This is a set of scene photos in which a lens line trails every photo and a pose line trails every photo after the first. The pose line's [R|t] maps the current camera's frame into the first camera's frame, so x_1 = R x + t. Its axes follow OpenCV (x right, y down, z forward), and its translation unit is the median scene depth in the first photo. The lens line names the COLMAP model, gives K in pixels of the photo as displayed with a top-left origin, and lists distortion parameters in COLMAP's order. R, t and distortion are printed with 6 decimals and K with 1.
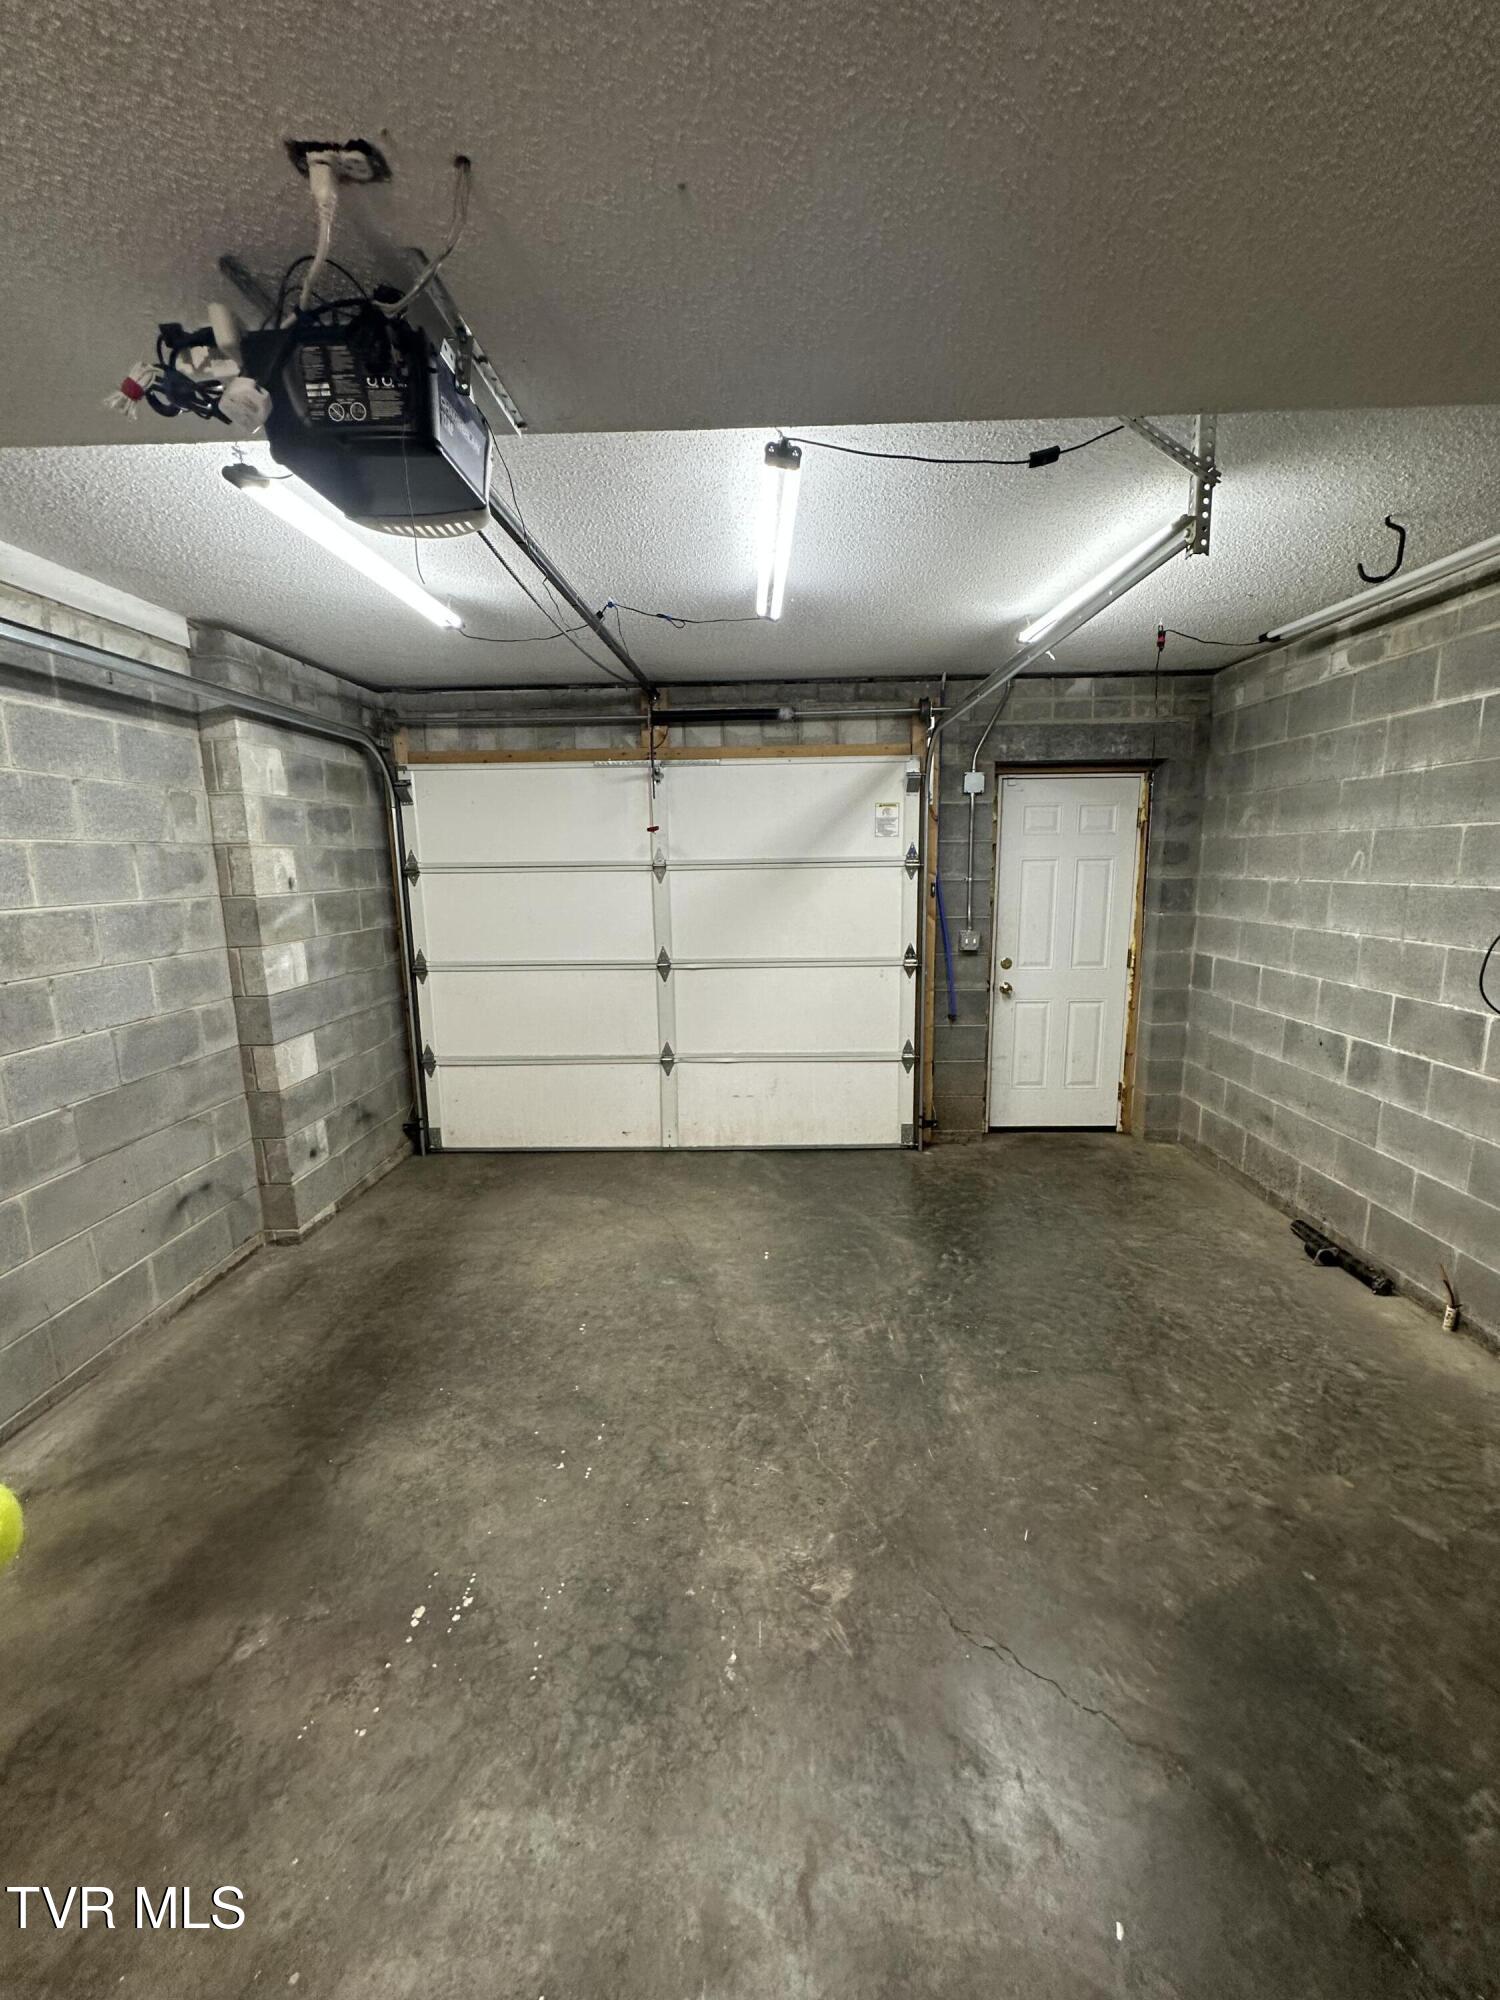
lens RADIAL K [[799.6, 0, 751.6], [0, 799.6, 1009.4], [0, 0, 1]] dist [0.000316, 0.000043]
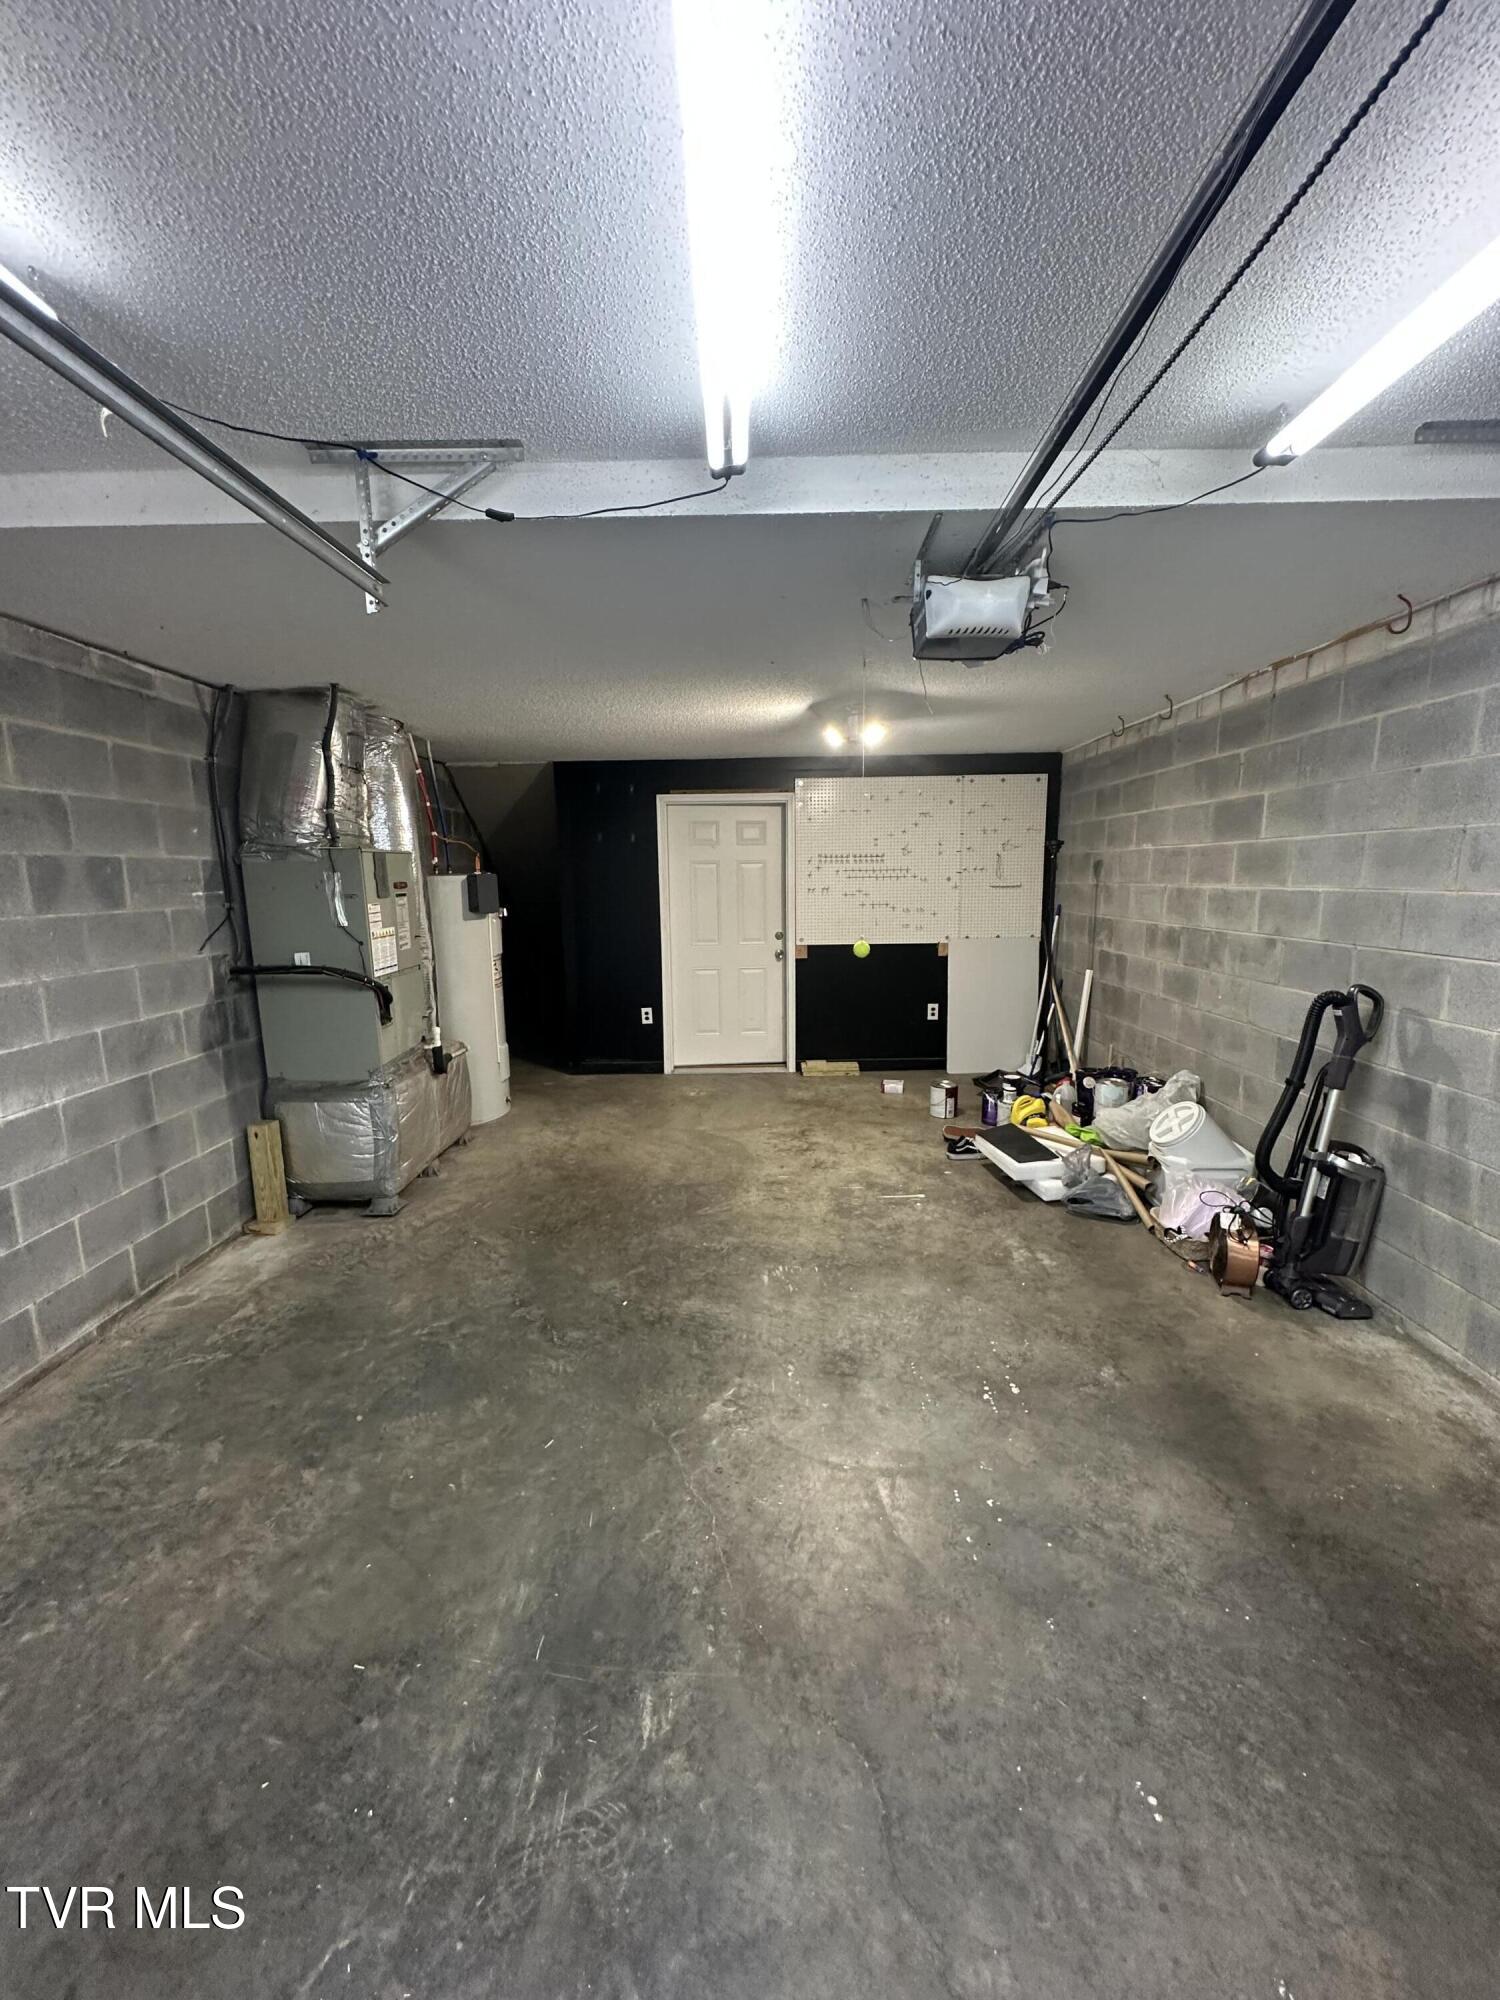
lens RADIAL K [[799.6, 0, 751.4], [0, 799.6, 995.6], [0, 0, 1]] dist [0.000316, 0.000043]
pose [[-0.999558, 0.029542, -0.003202, 0.028780], [0.026795, 0.942680, 0.332620, -0.332129], [0.012845, 0.332387, -0.943056, 1.802866]]
